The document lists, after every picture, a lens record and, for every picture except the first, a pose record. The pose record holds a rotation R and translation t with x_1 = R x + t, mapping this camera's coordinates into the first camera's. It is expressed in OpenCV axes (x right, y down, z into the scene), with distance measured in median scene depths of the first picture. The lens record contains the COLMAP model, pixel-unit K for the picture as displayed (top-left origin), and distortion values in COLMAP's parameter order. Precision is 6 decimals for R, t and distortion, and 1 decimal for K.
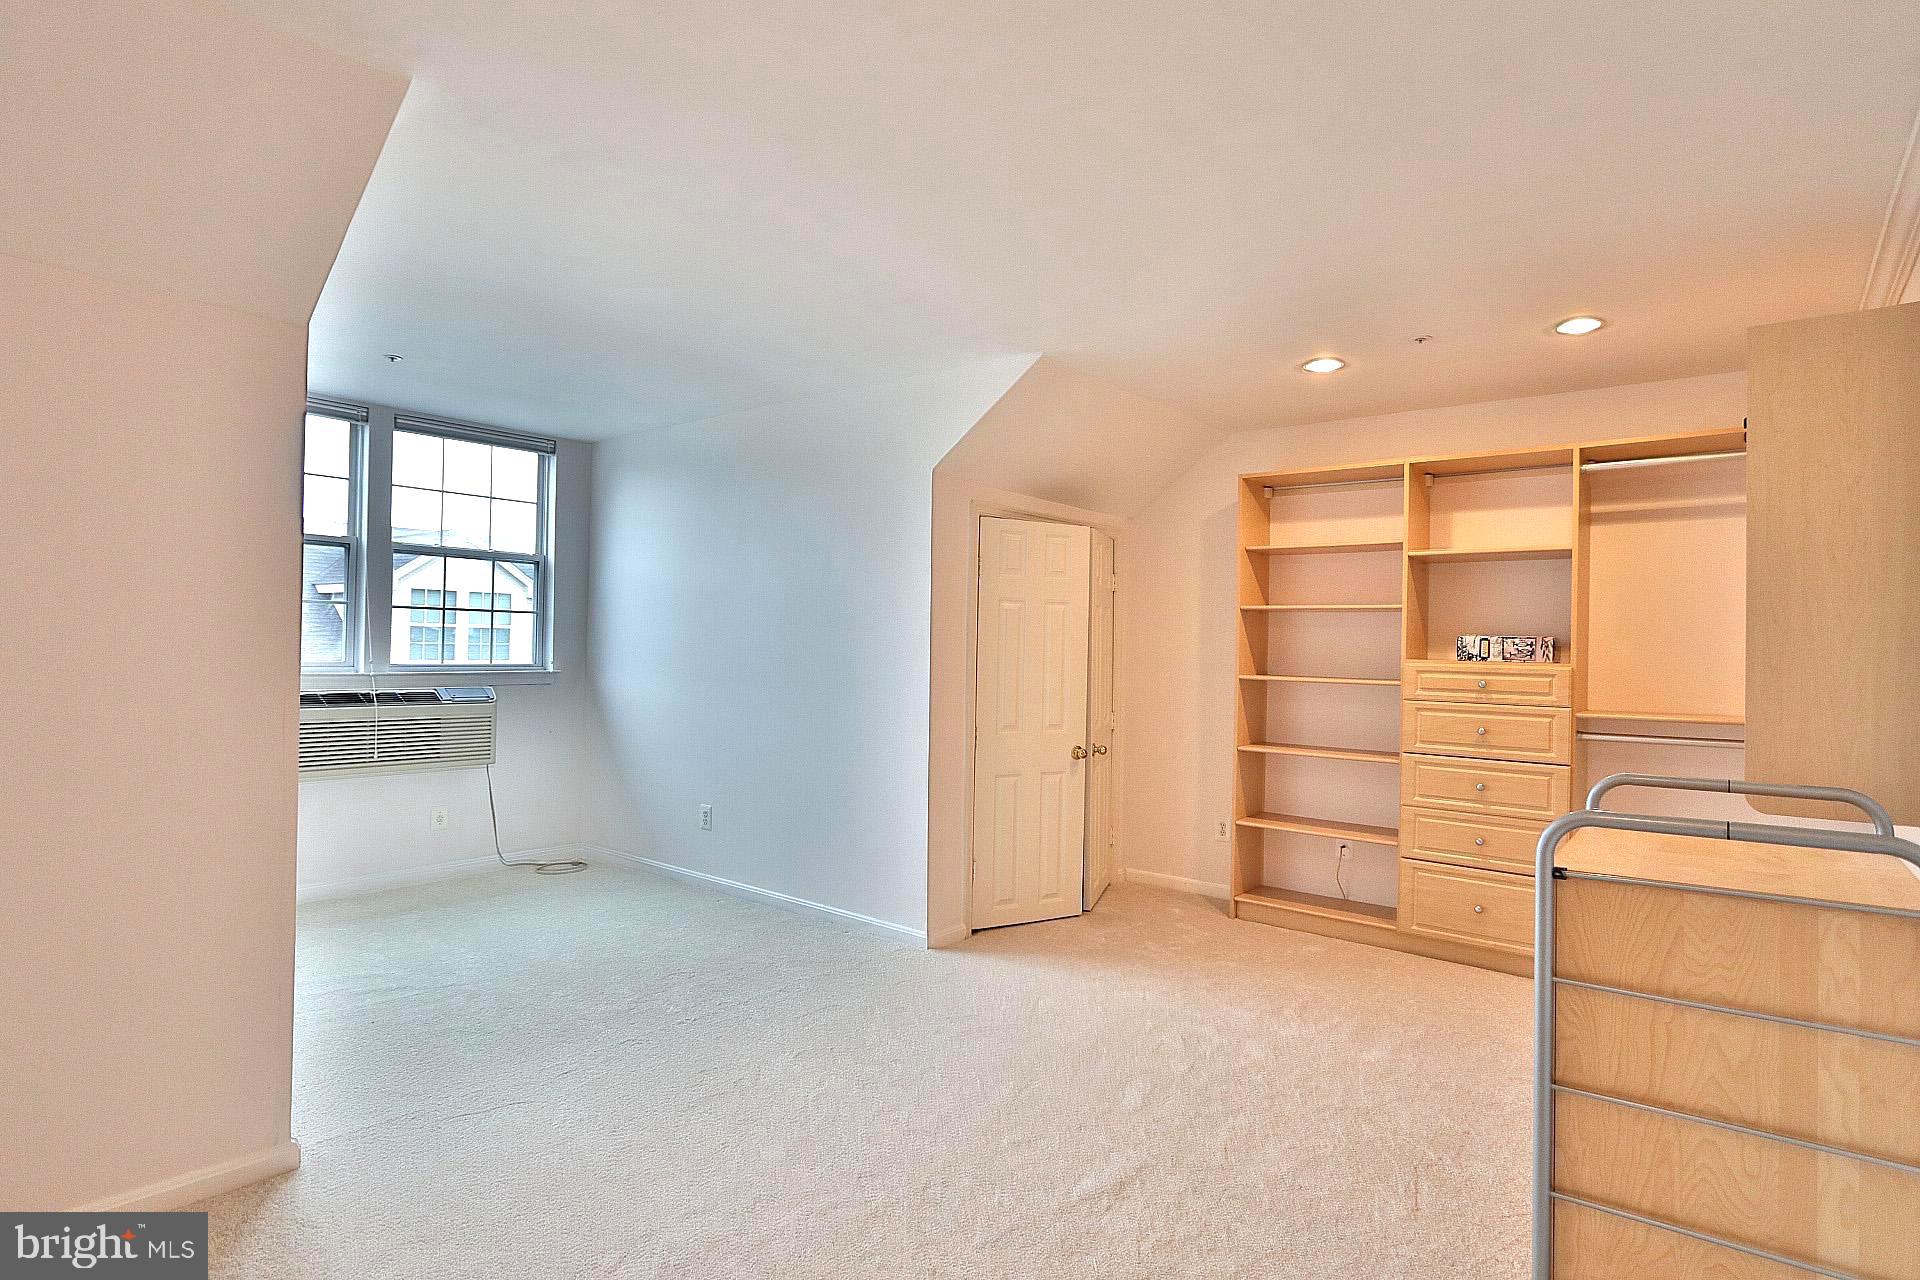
lens RADIAL K [[987.0, 0, 955.9], [0, 987.0, 635.4], [0, 0, 1]] dist [-0.021122, 0.003329]
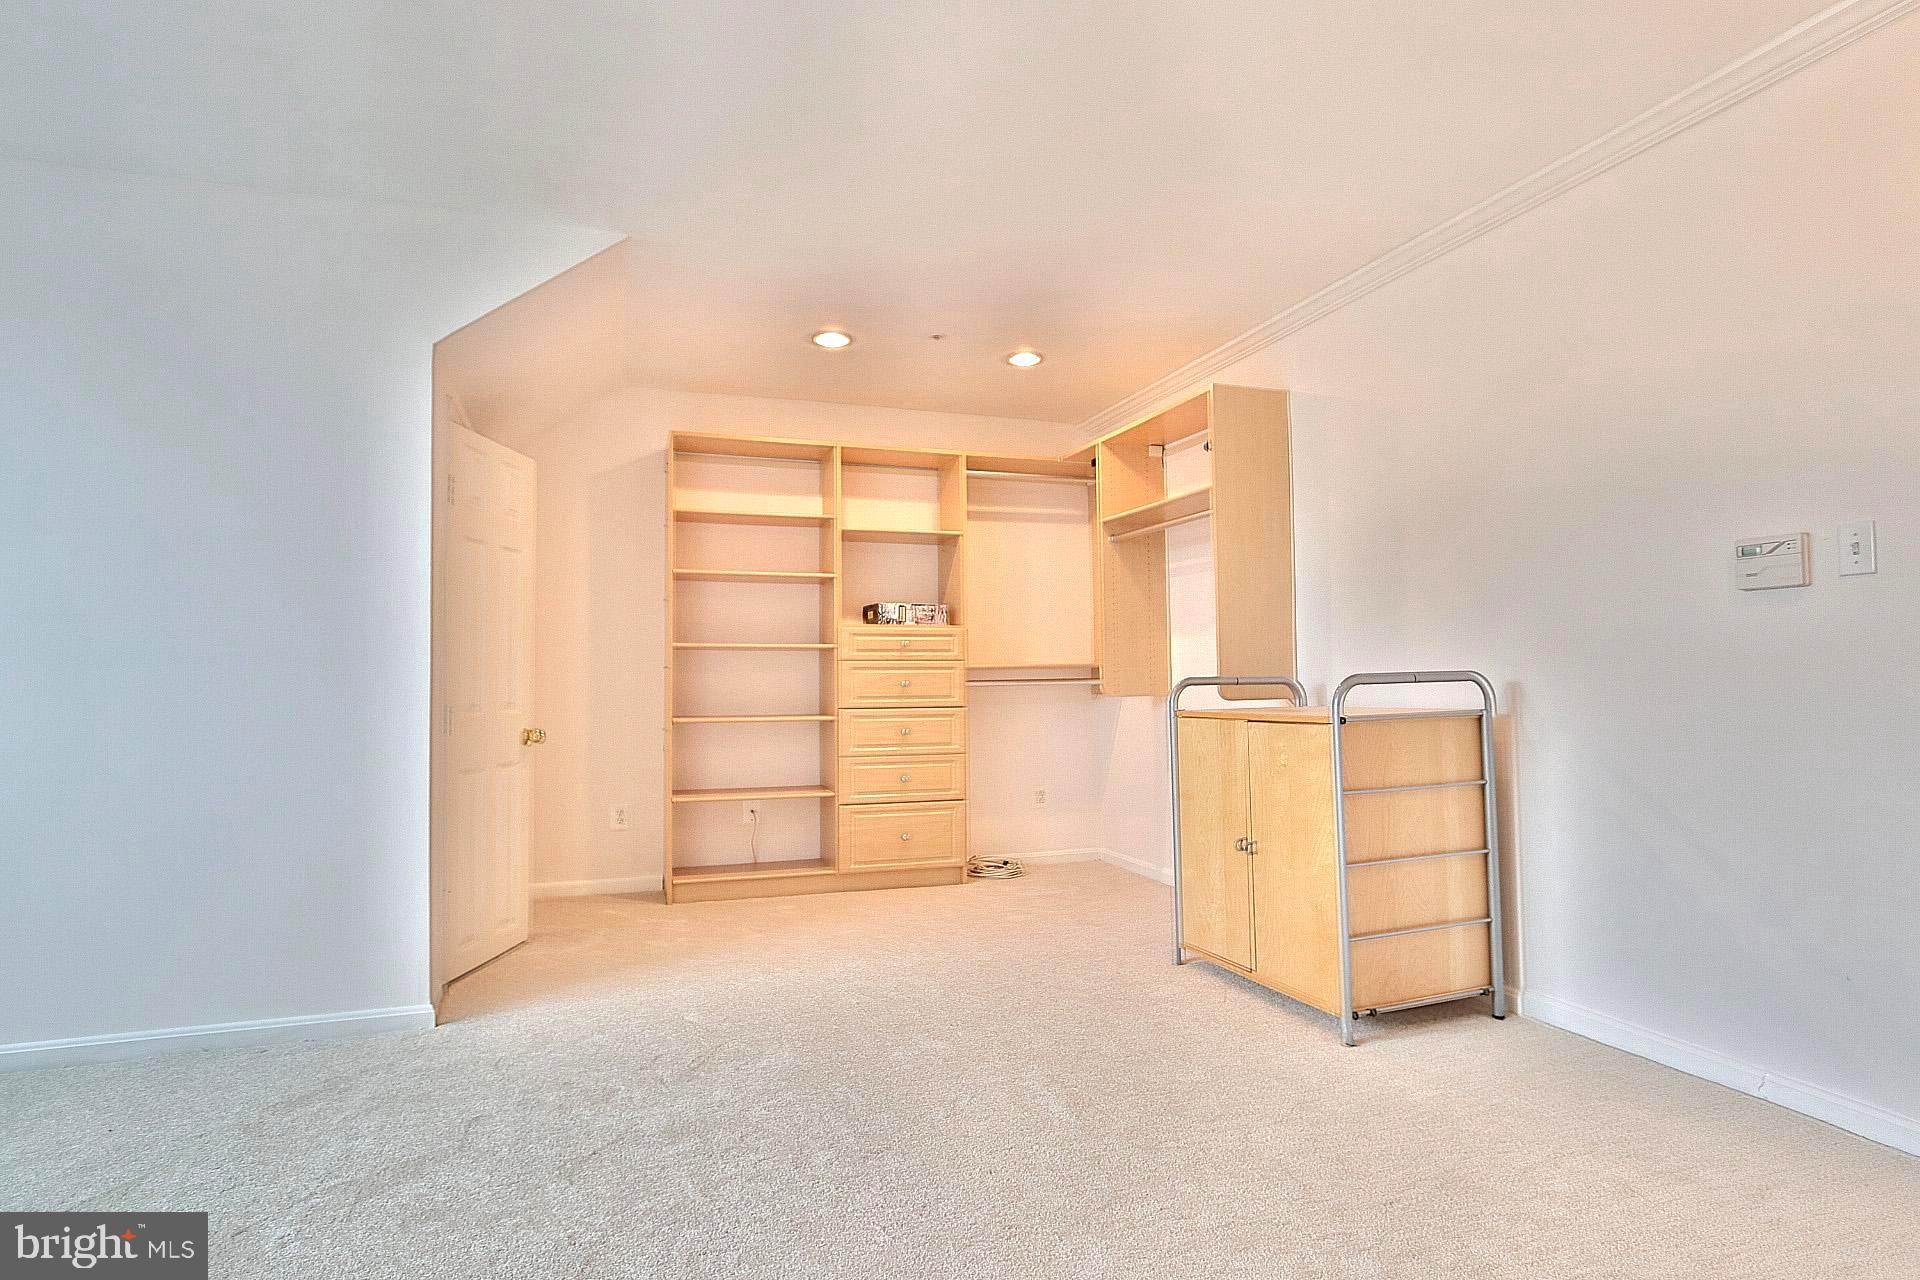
lens RADIAL K [[987.0, 0, 955.8], [0, 987.0, 649.0], [0, 0, 1]] dist [-0.021122, 0.003329]
pose [[0.525492, -0.003299, 0.850792, -0.428431], [0.014583, 0.999881, -0.005130, 0.062323], [-0.850673, 0.015103, 0.525478, 0.328515]]
